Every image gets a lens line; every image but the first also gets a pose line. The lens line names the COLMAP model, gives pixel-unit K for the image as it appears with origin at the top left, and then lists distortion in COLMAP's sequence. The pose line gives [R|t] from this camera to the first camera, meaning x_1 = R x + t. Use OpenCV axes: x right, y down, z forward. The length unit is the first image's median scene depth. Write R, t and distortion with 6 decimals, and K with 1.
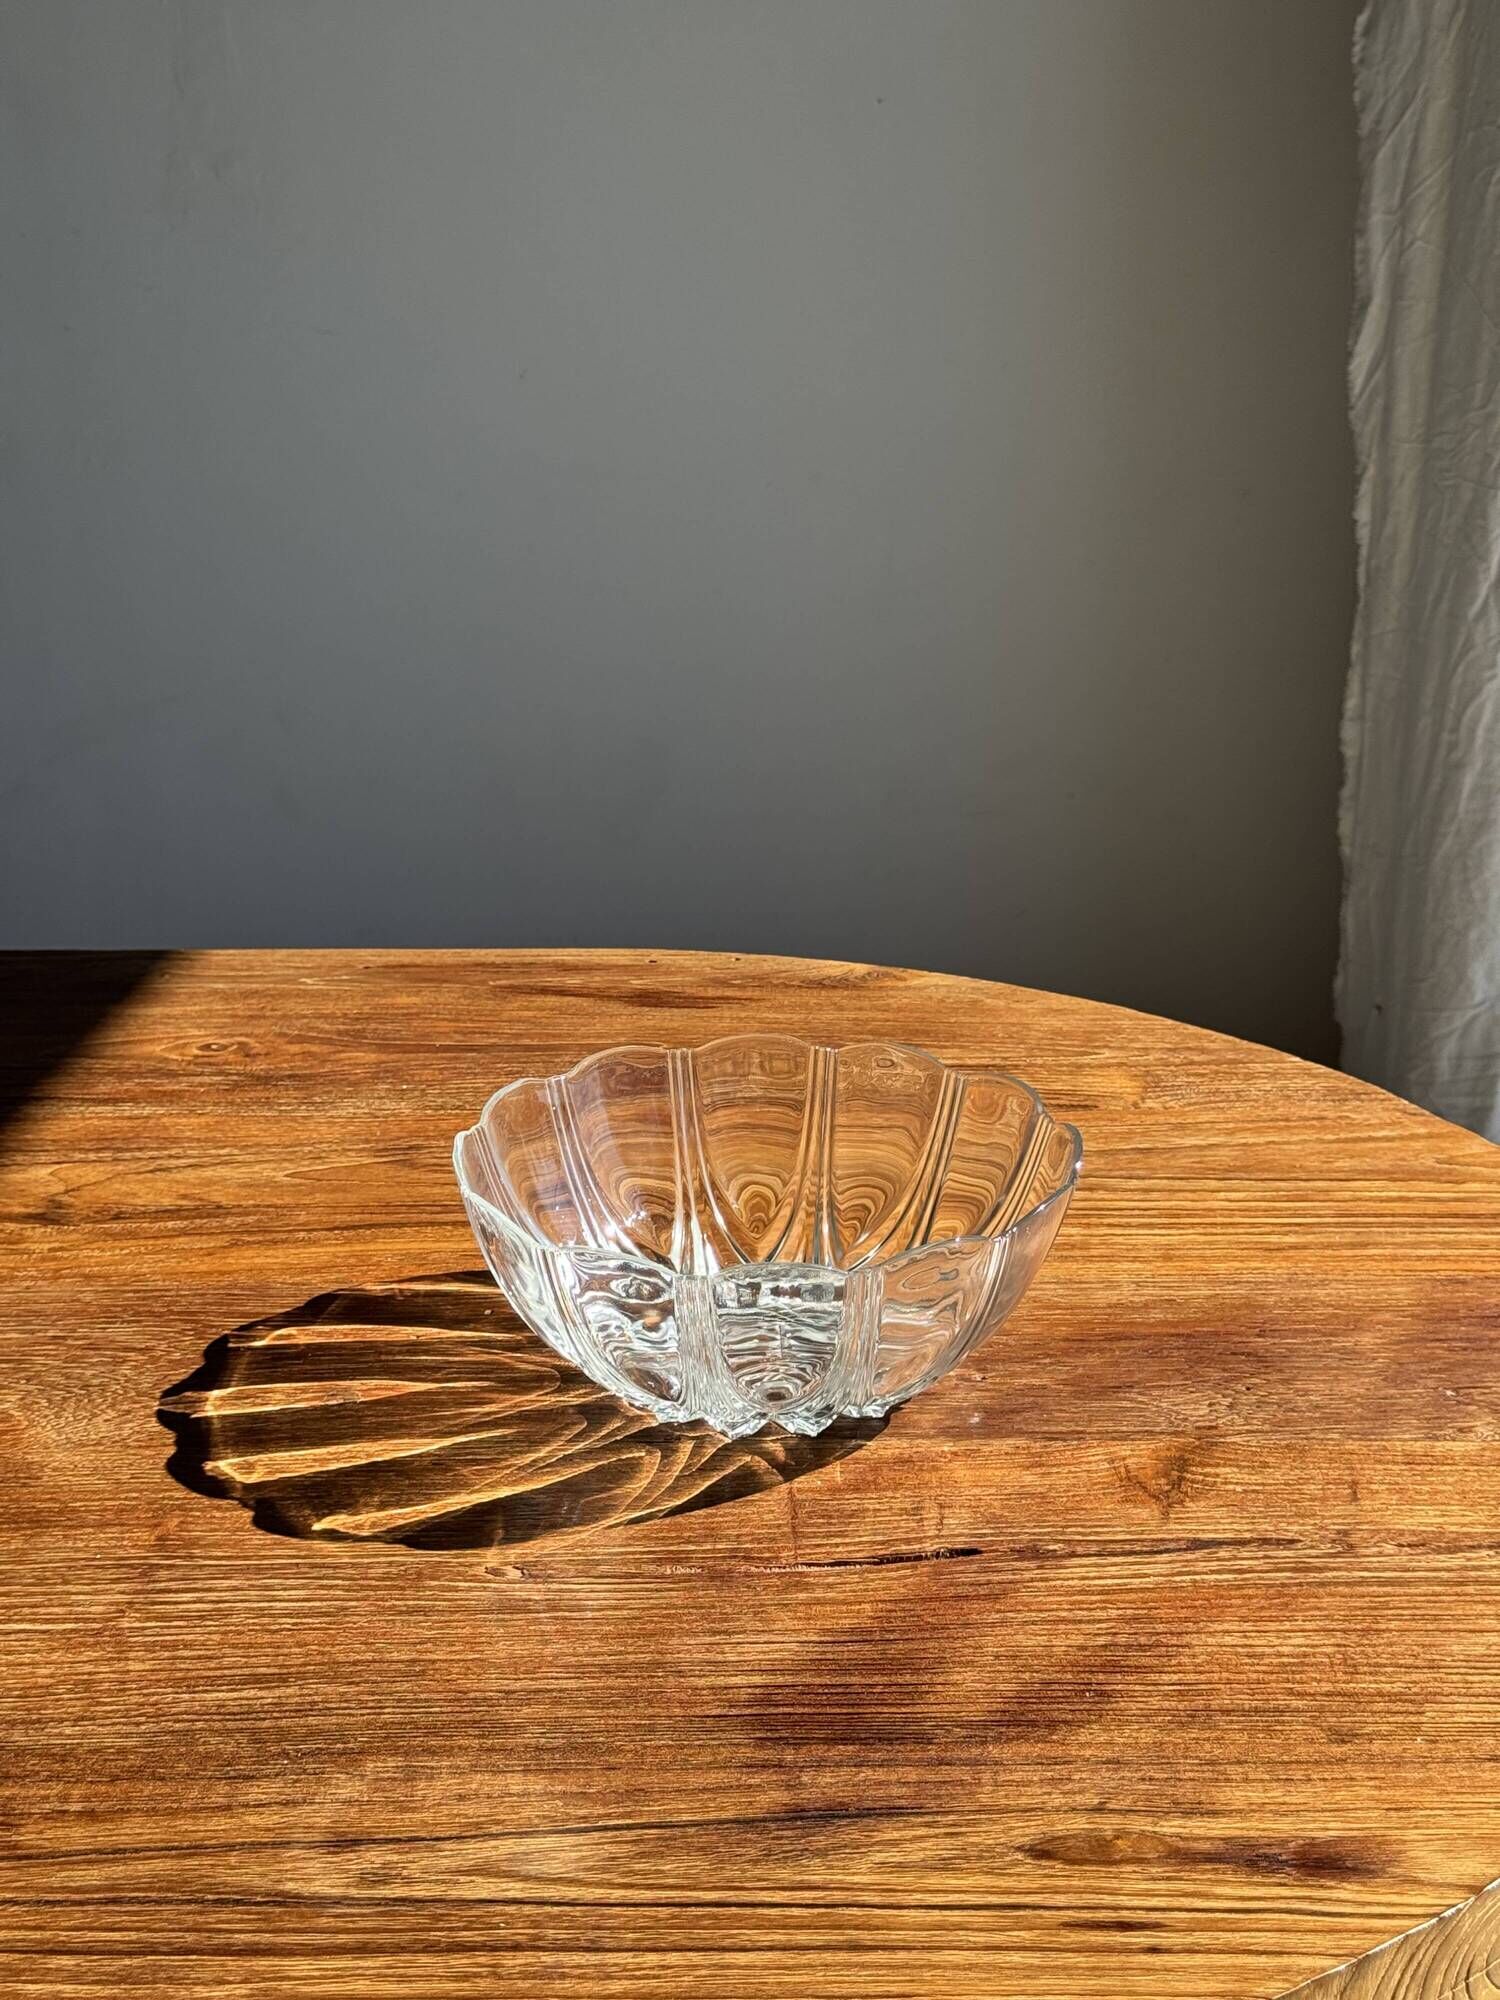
lens RADIAL K [[2790.6, 0, 742.4], [0, 2790.6, 994.0], [0, 0, 1]] dist [0.109031, 0.000000]
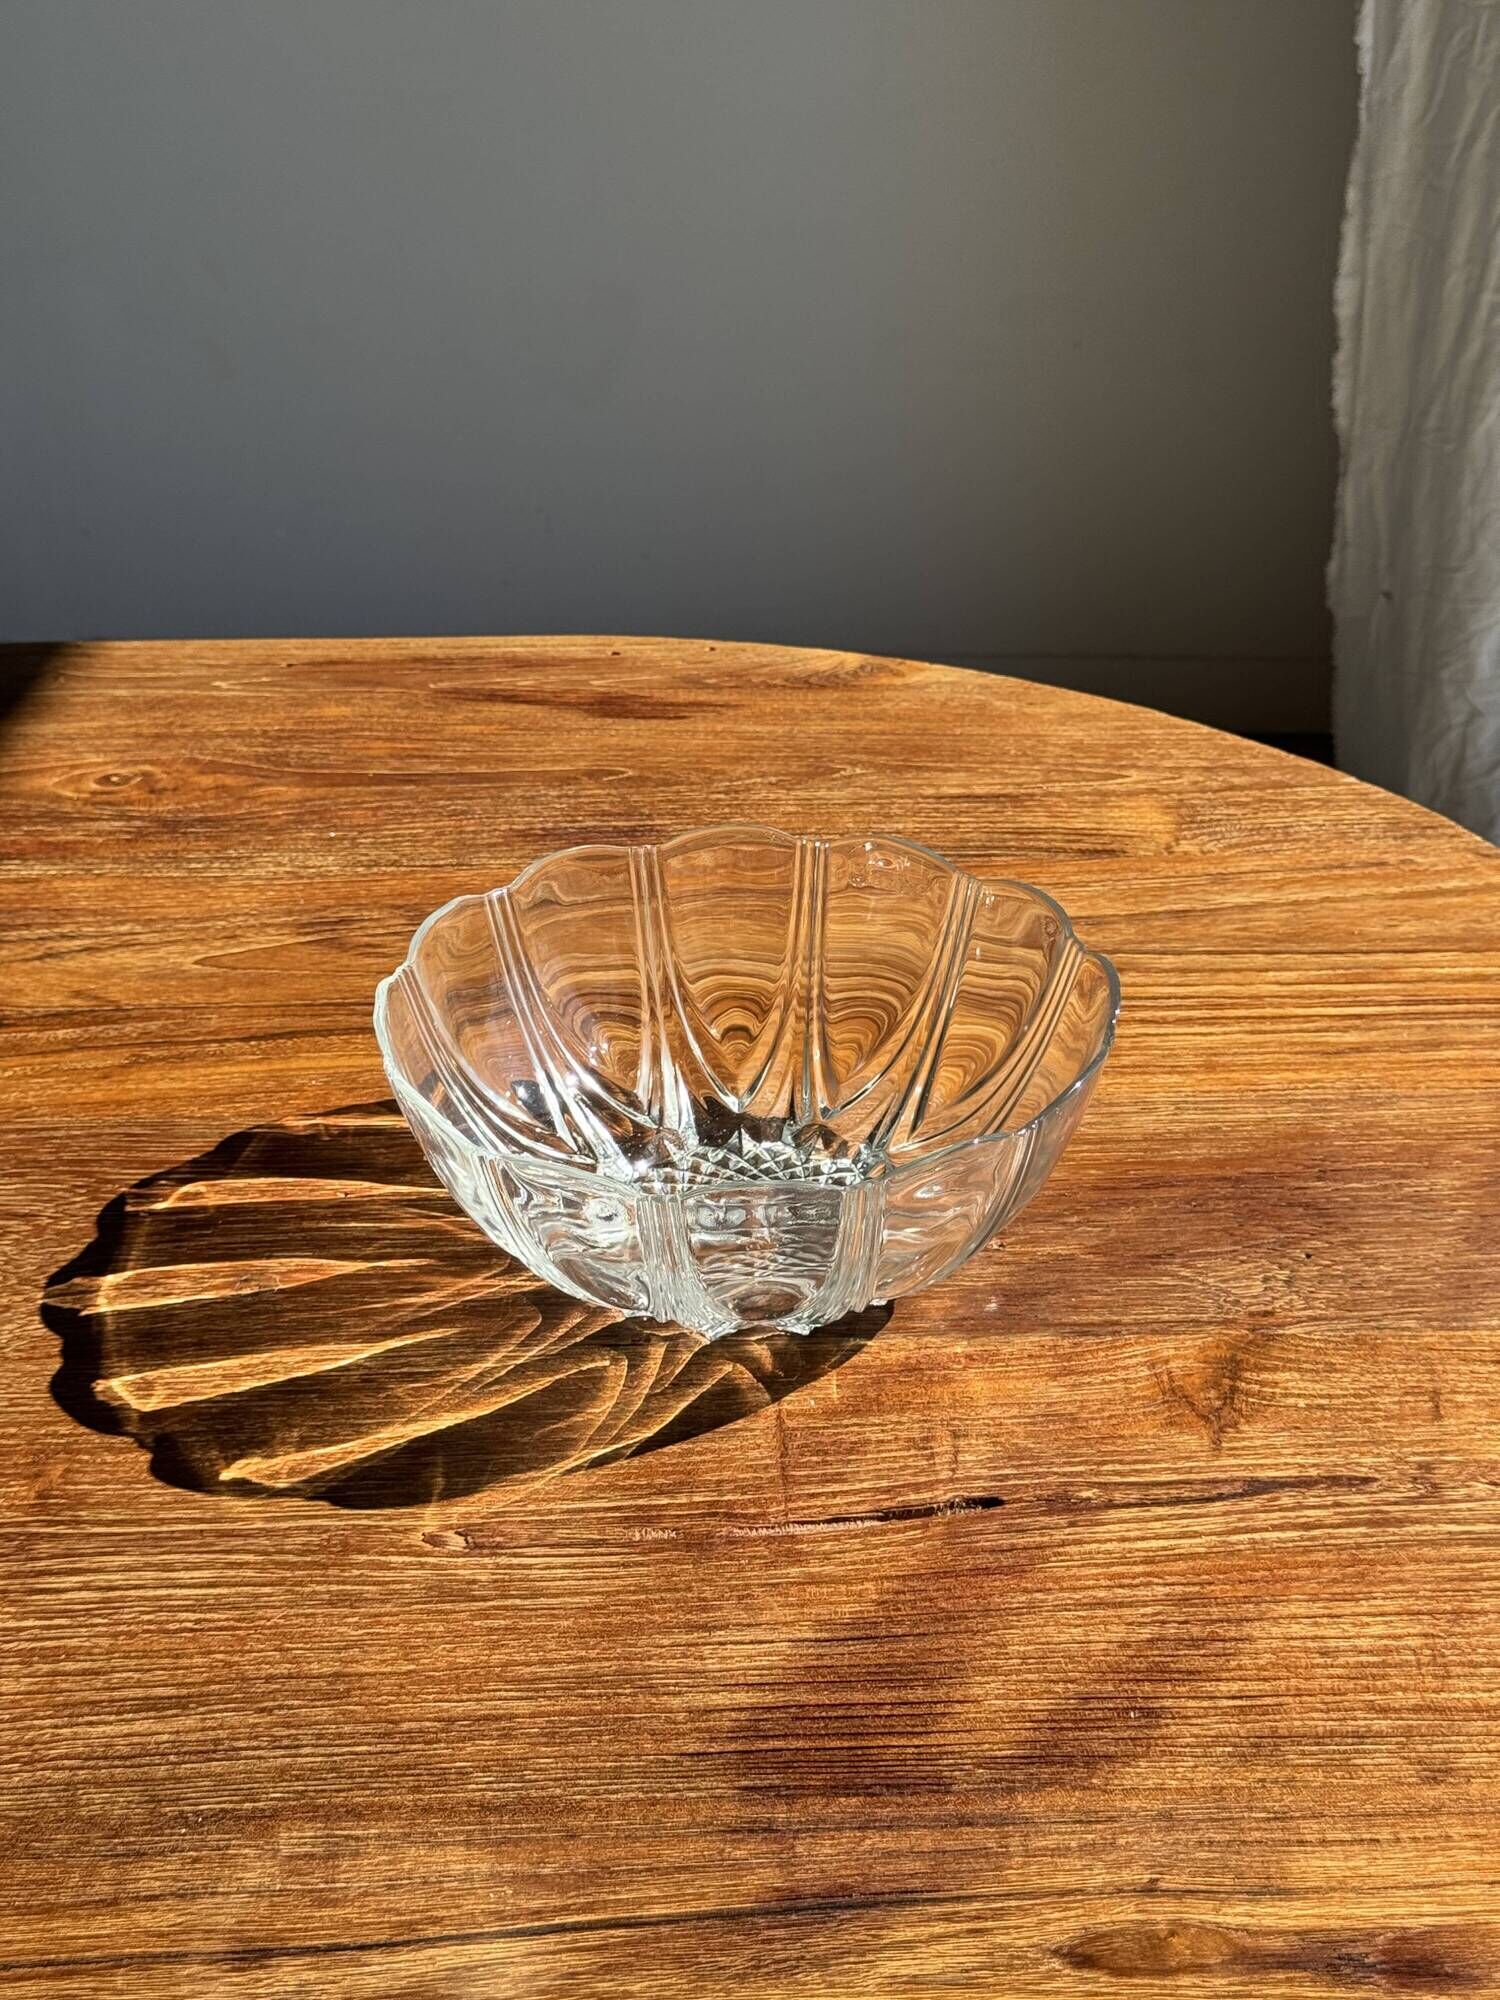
lens RADIAL K [[2790.6, 0, 745.9], [0, 2790.6, 975.8], [0, 0, 1]] dist [0.109031, 0.000000]
pose [[0.999873, -0.015302, 0.004517, 0.005241], [0.014237, 0.983505, 0.180319, -0.110898], [-0.007202, -0.180232, 0.983598, 0.183212]]
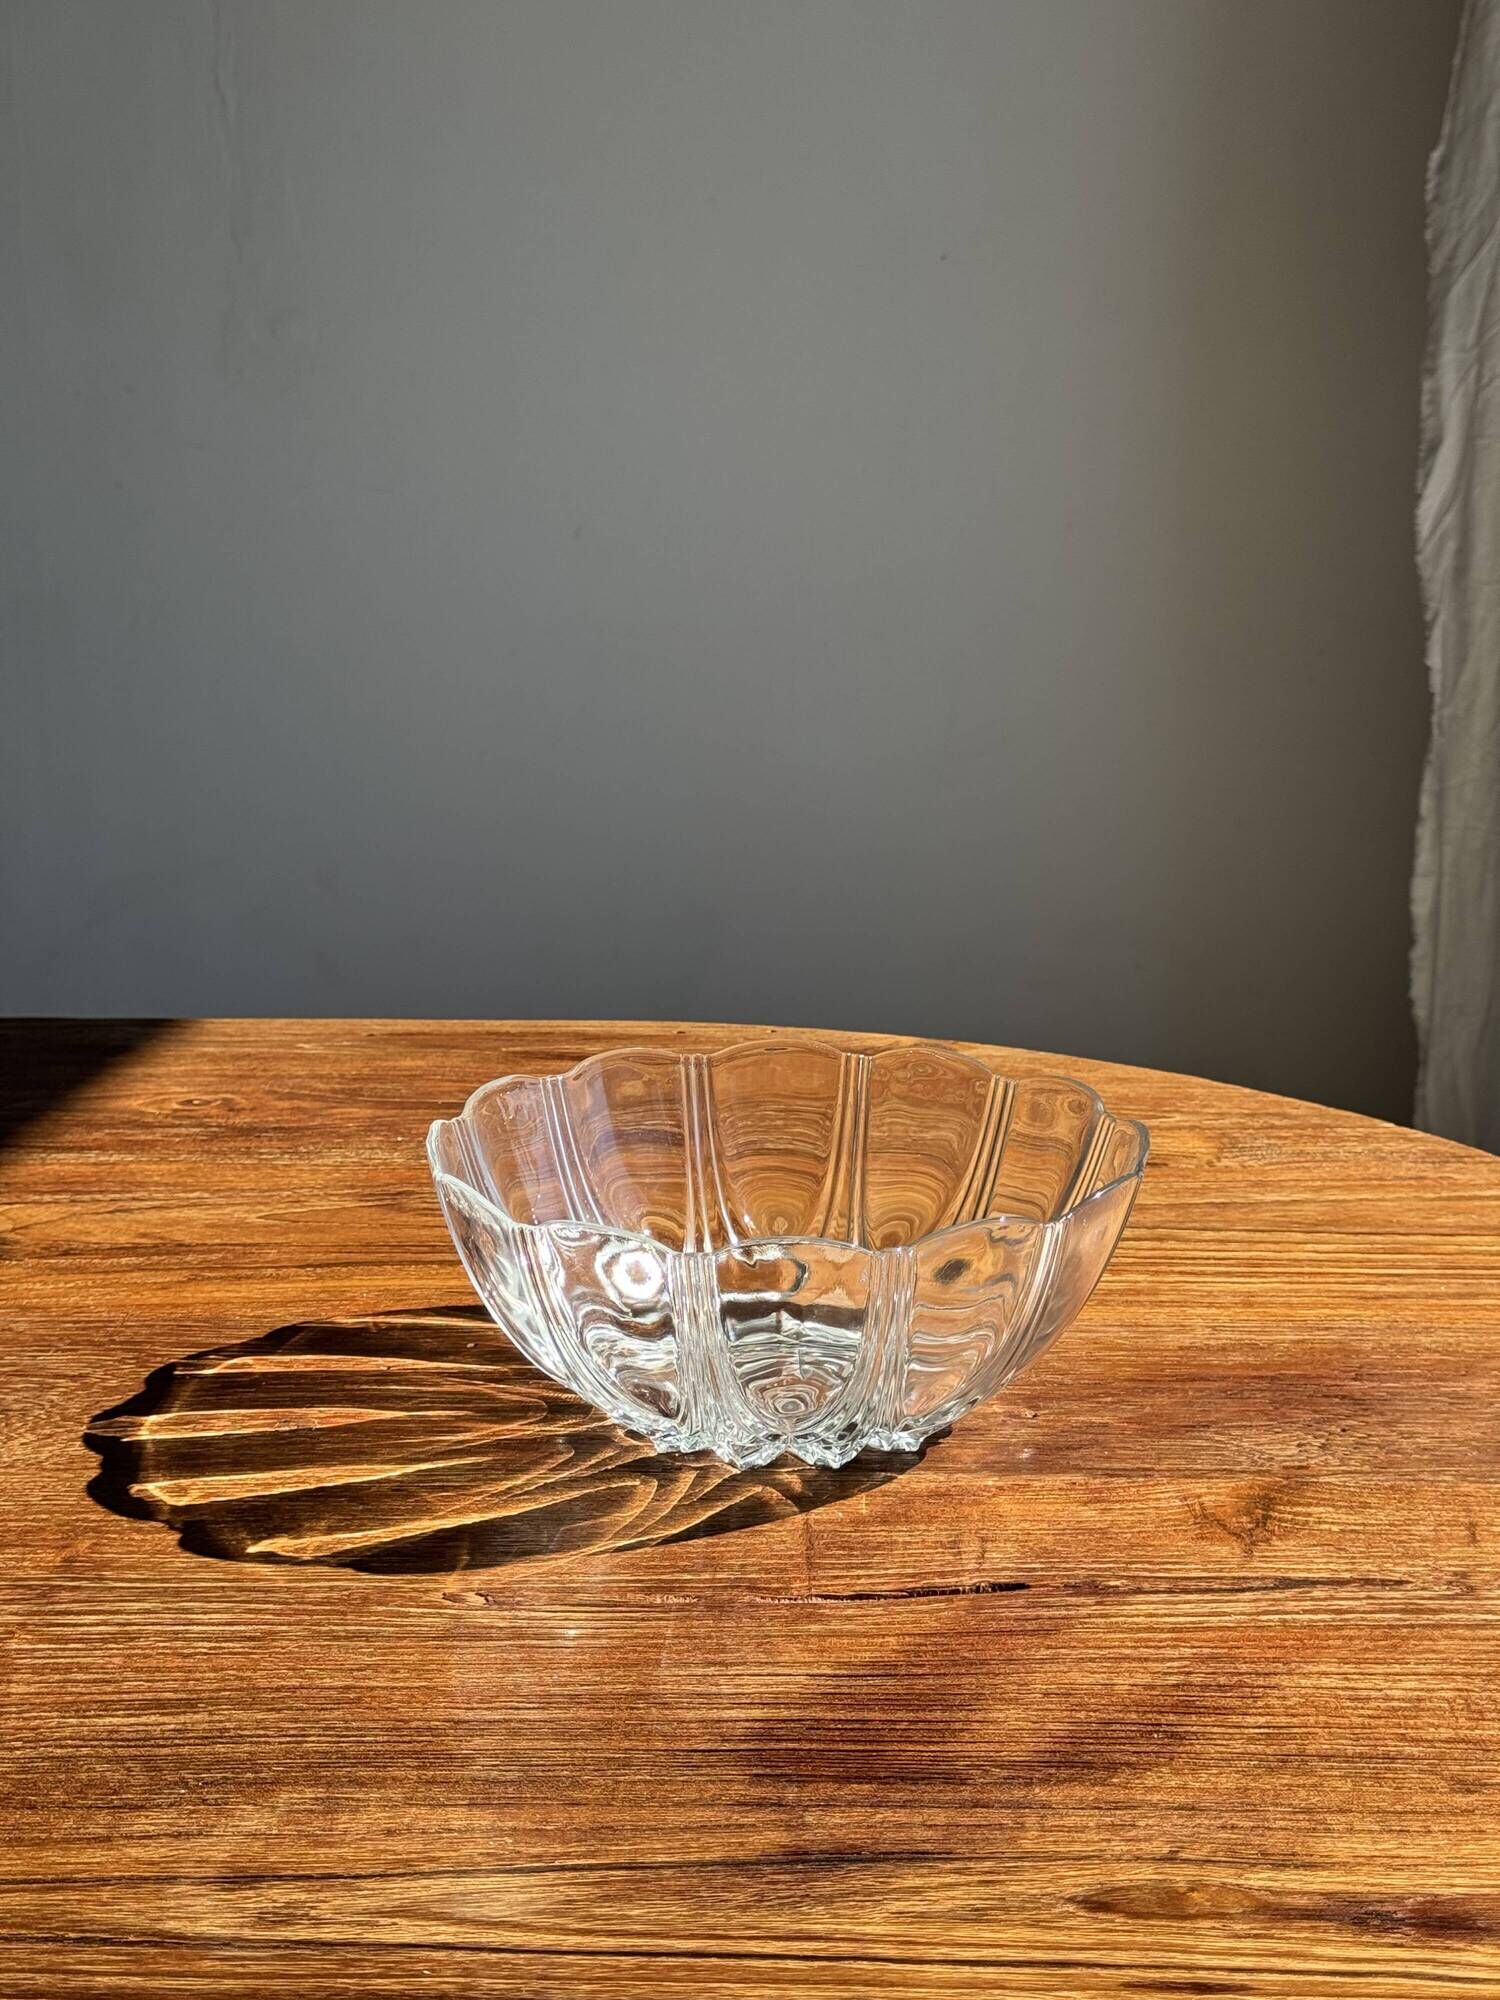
lens RADIAL K [[2790.6, 0, 736.7], [0, 2790.6, 995.3], [0, 0, 1]] dist [0.109031, 0.000000]
pose [[0.999573, 0.009865, -0.027493, 0.017997], [-0.012426, 0.995438, -0.094595, 0.099754], [0.026434, 0.094896, 0.995136, 0.134911]]
